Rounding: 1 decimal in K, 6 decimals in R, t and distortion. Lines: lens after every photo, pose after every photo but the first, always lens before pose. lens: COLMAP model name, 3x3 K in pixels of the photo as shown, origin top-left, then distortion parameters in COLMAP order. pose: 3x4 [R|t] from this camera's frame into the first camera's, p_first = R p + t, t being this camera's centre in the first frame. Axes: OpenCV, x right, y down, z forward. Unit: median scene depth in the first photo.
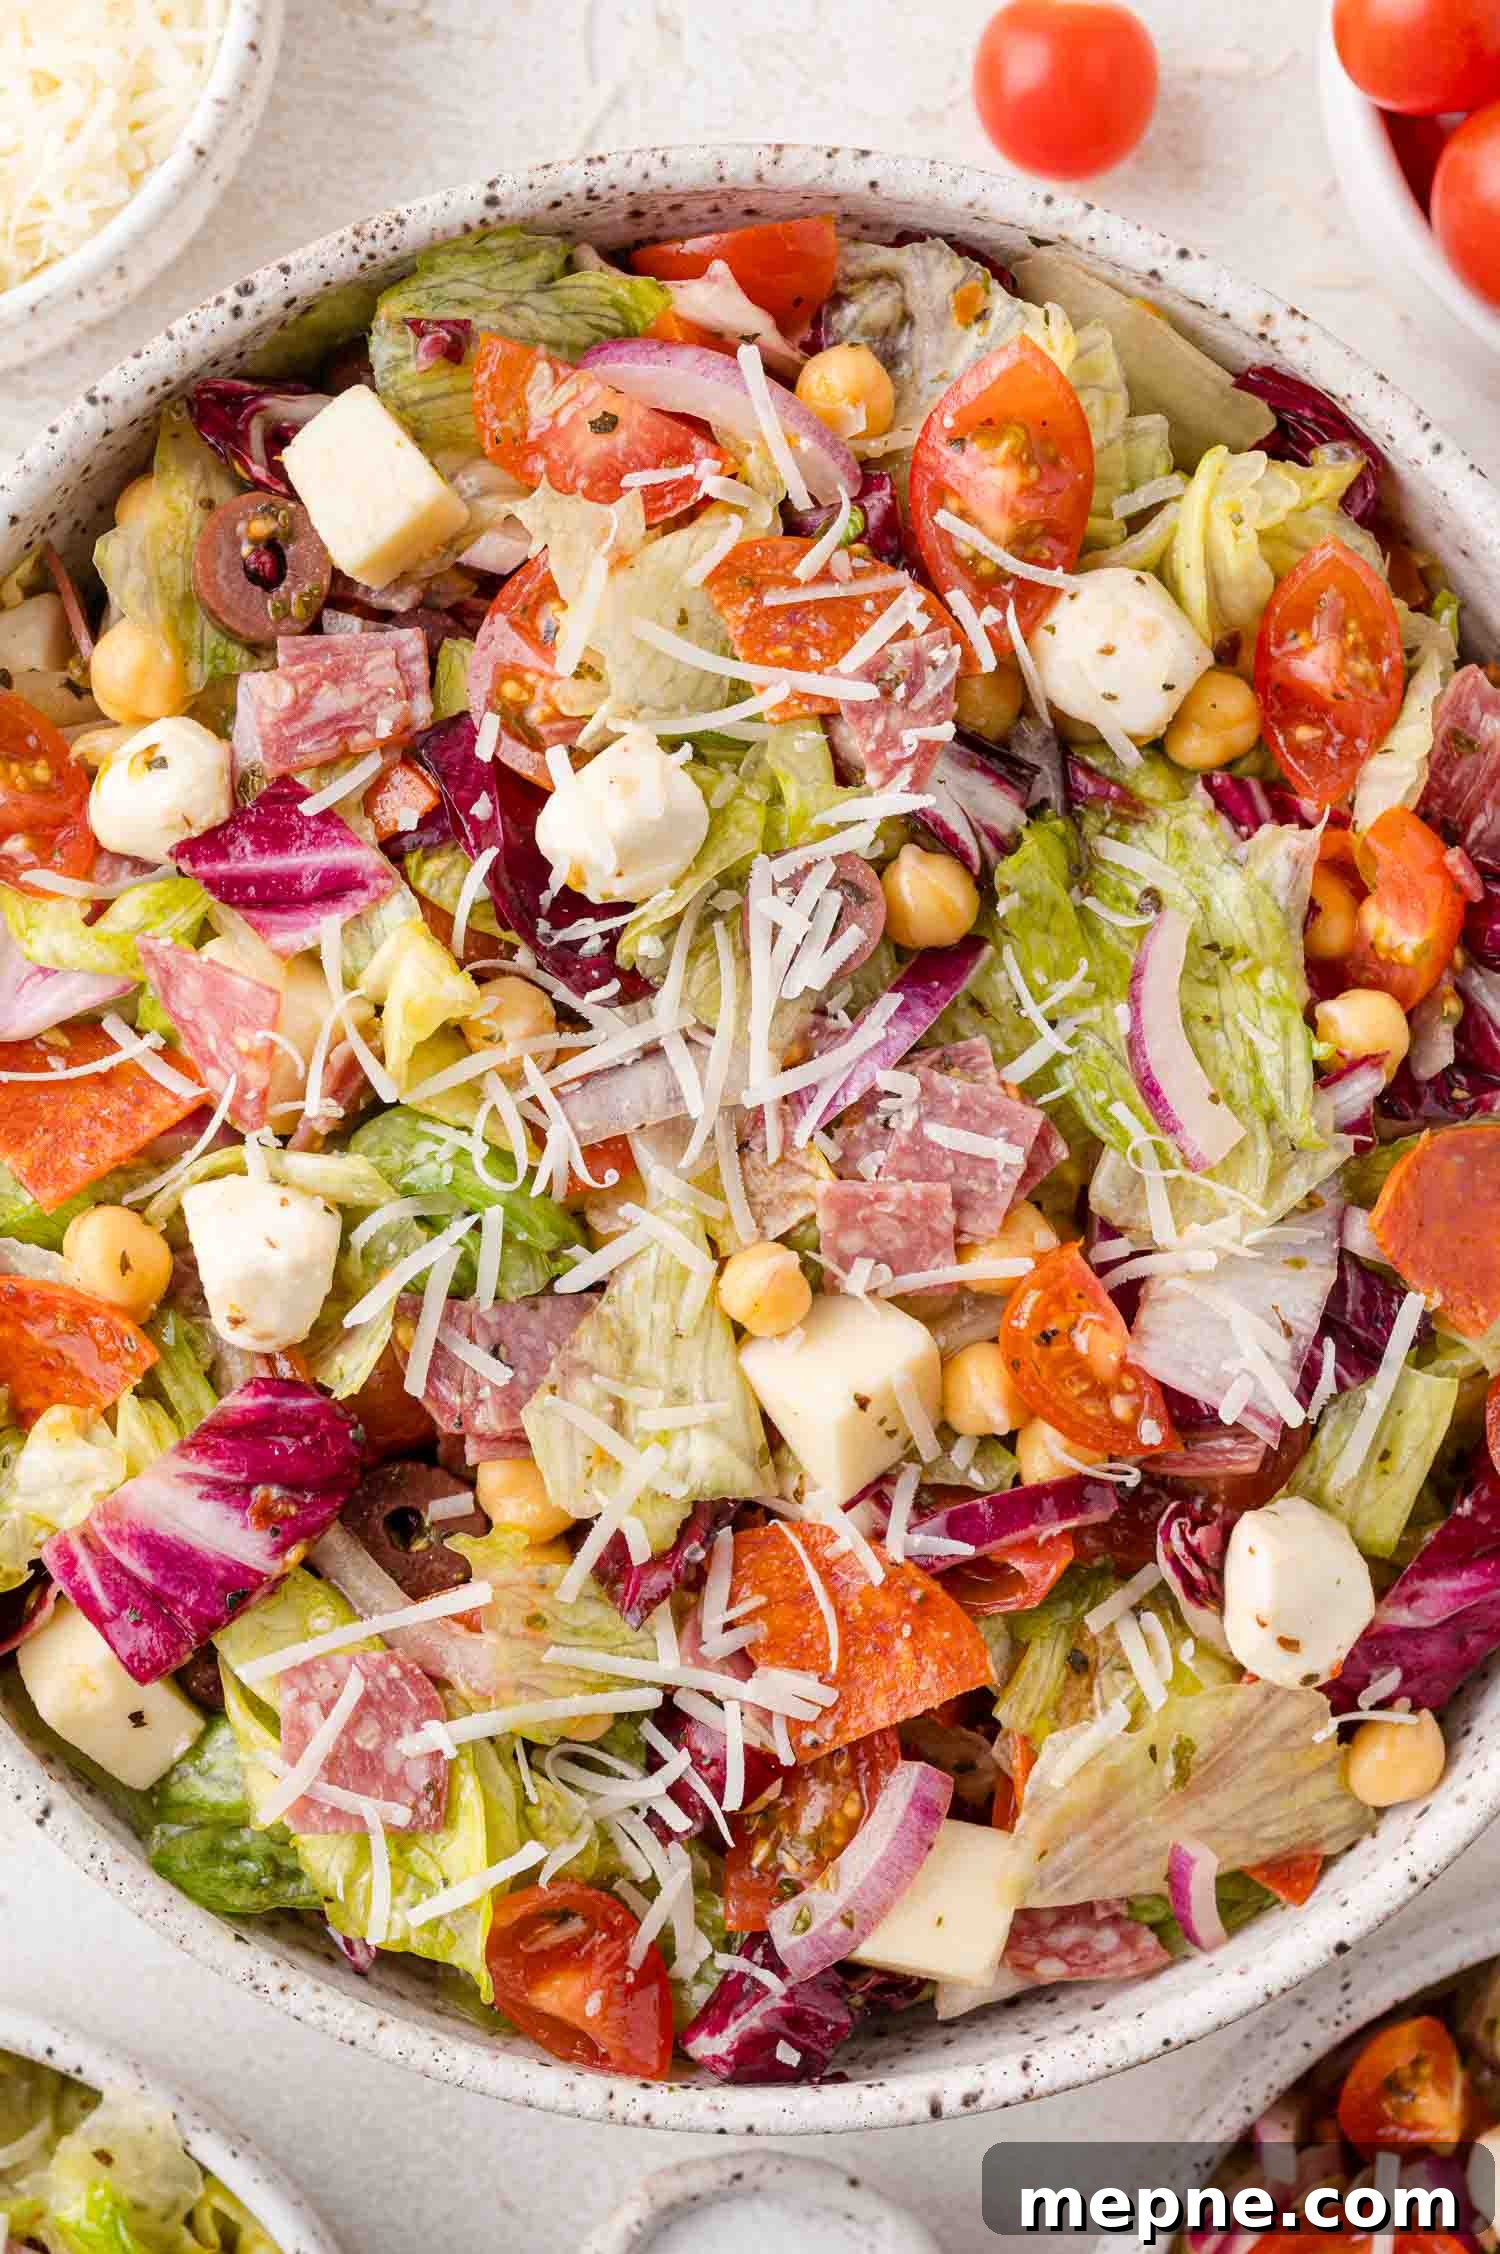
lens RADIAL K [[3146.4, 0, 754.3], [0, 3146.4, 1136.7], [0, 0, 1]] dist [-0.057011, 0.000000]
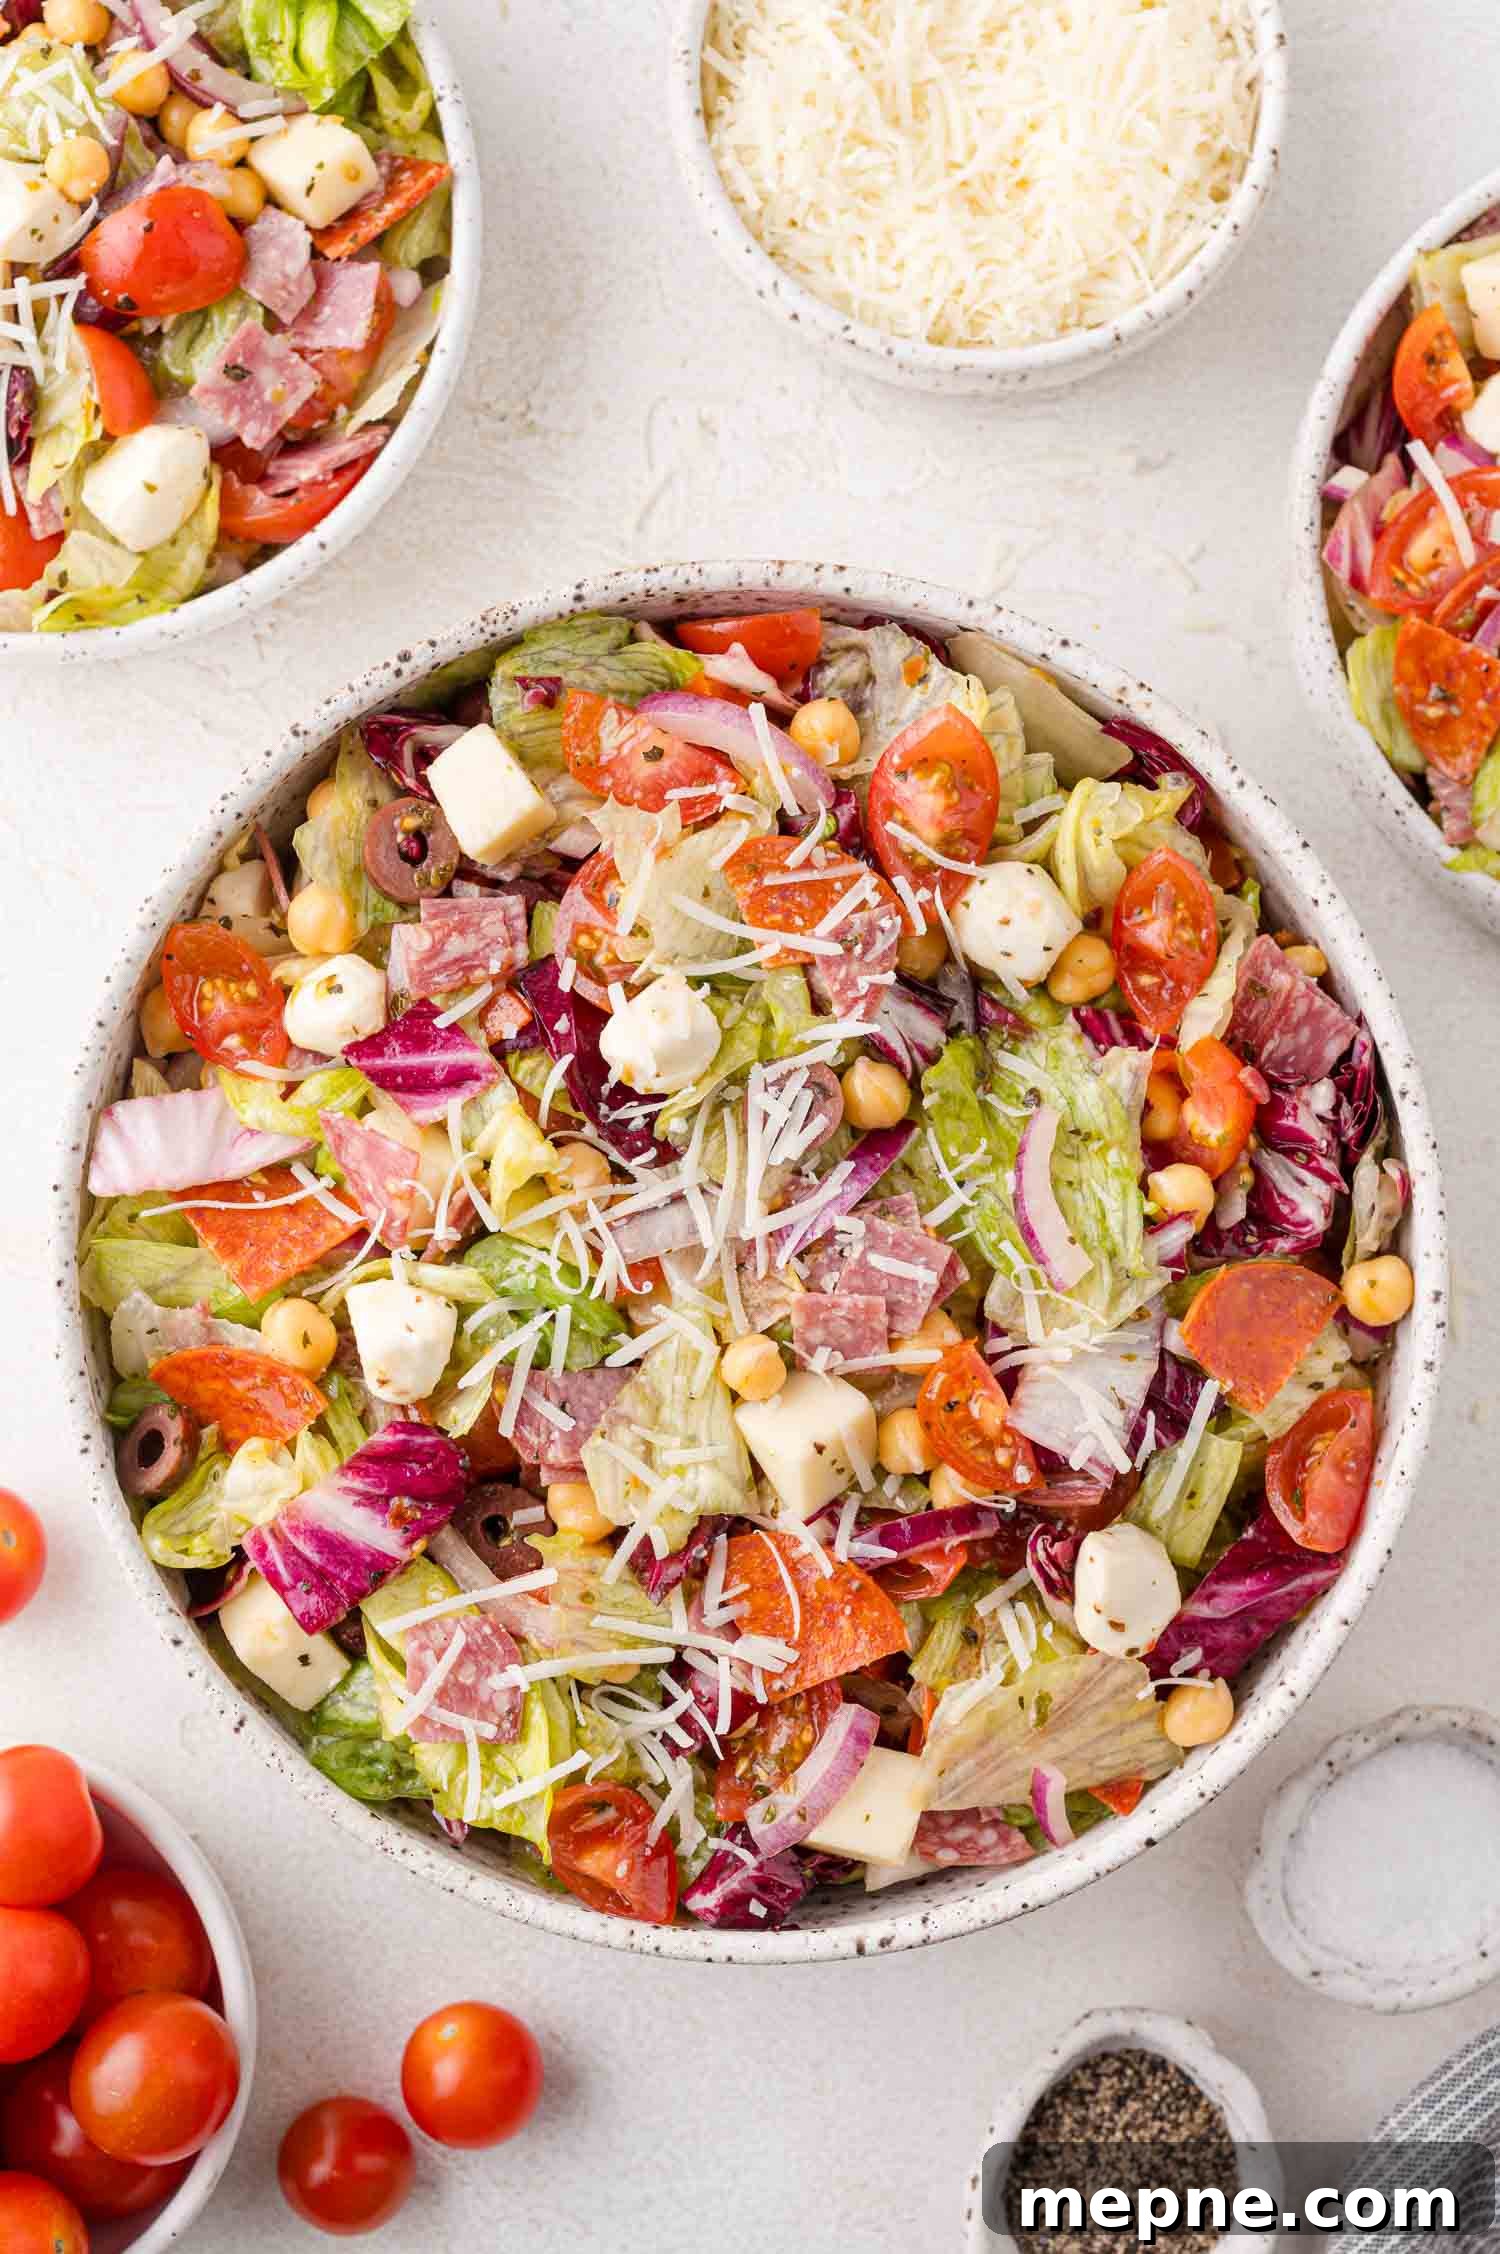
lens RADIAL K [[3146.4, 0, 750.3], [0, 3146.4, 1118.5], [0, 0, 1]] dist [-0.057011, 0.000000]
pose [[0.999671, 0.022120, -0.013015, 0.017881], [-0.022328, 0.999622, -0.016033, -0.040785], [0.012655, 0.016318, 0.999787, -0.419515]]
